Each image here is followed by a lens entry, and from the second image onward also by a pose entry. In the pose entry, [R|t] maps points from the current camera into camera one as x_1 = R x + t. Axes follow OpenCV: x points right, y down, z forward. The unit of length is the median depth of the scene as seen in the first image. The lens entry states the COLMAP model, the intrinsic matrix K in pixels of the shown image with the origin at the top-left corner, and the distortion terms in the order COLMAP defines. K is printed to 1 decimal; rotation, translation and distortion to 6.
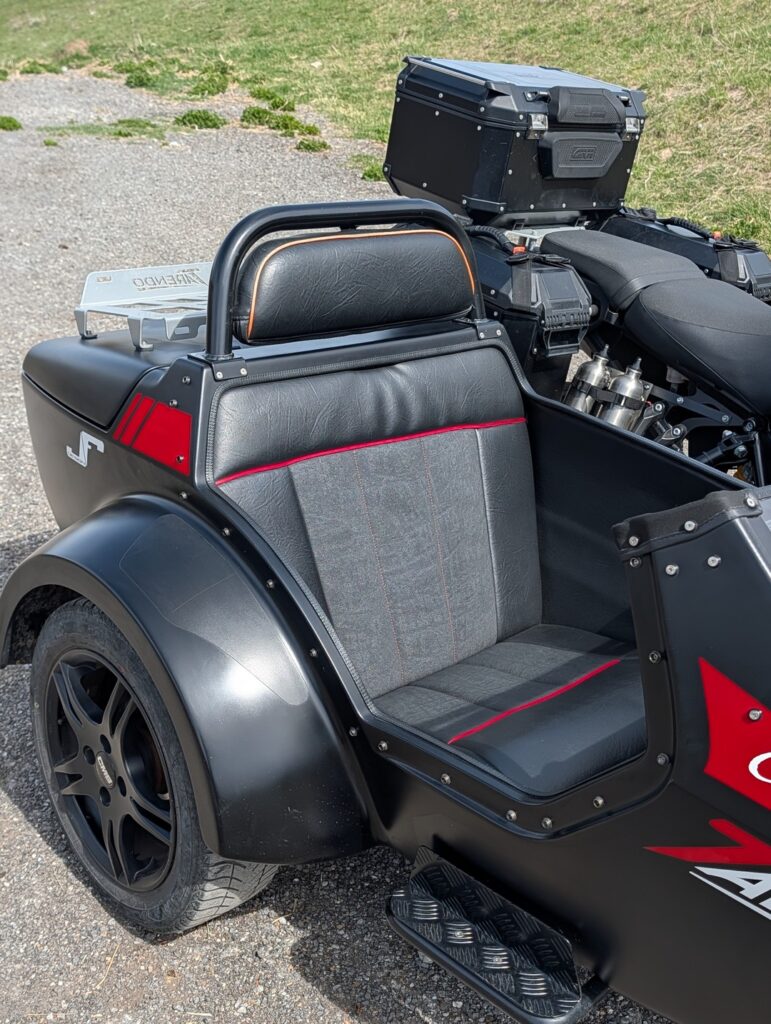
lens RADIAL K [[1240.1, 0, 385.1], [0, 1240.1, 531.8], [0, 0, 1]] dist [0.017866, -0.006999]
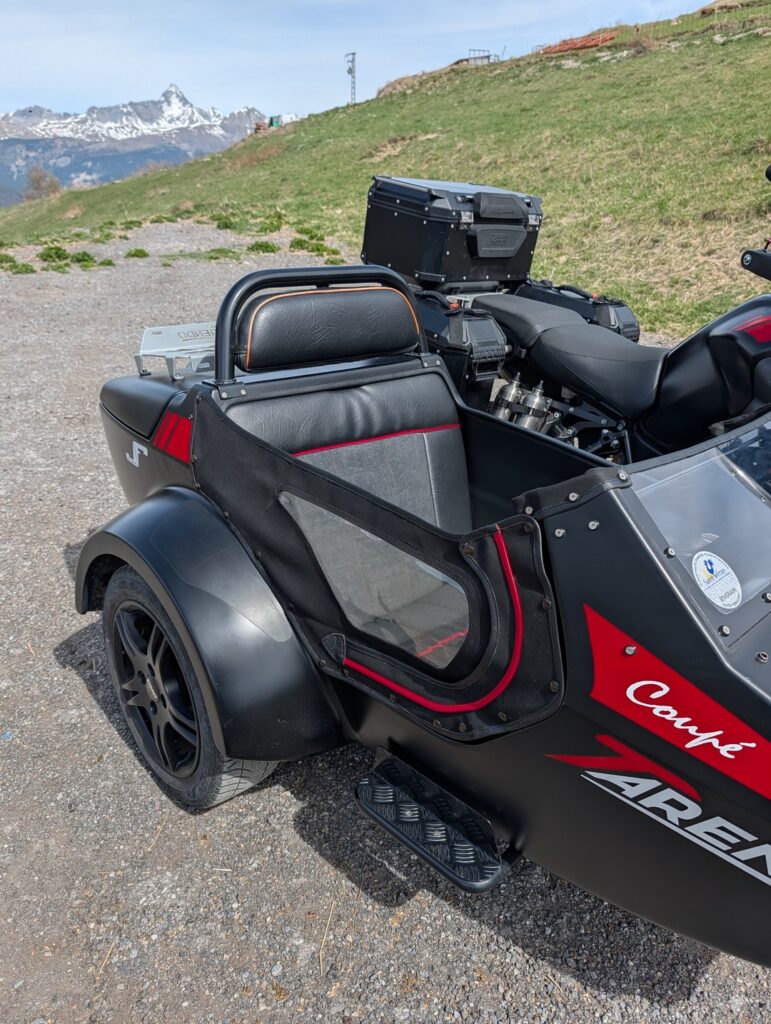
lens RADIAL K [[778.6, 0, 385.5], [0, 778.6, 512.0], [0, 0, 1]] dist [0.004344, 0.003361]
pose [[0.999578, -0.026747, -0.011325, 0.037958], [0.026799, 0.999631, 0.004397, 0.001005], [0.011203, -0.004699, 0.999926, 0.127160]]
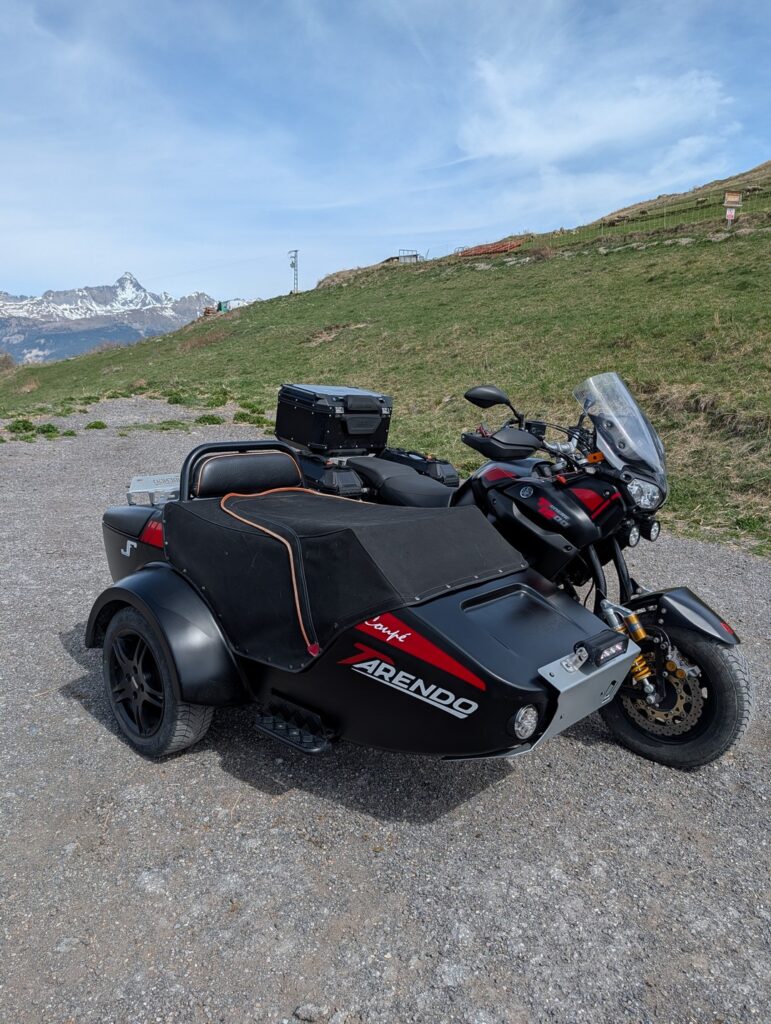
lens RADIAL K [[772.6, 0, 385.5], [0, 772.6, 512.0], [0, 0, 1]] dist [0.075903, -0.197055]
pose [[0.997016, -0.038551, 0.066881, 0.127528], [0.051049, 0.979153, -0.196602, 0.160001], [-0.057908, 0.199430, 0.978200, -0.415287]]
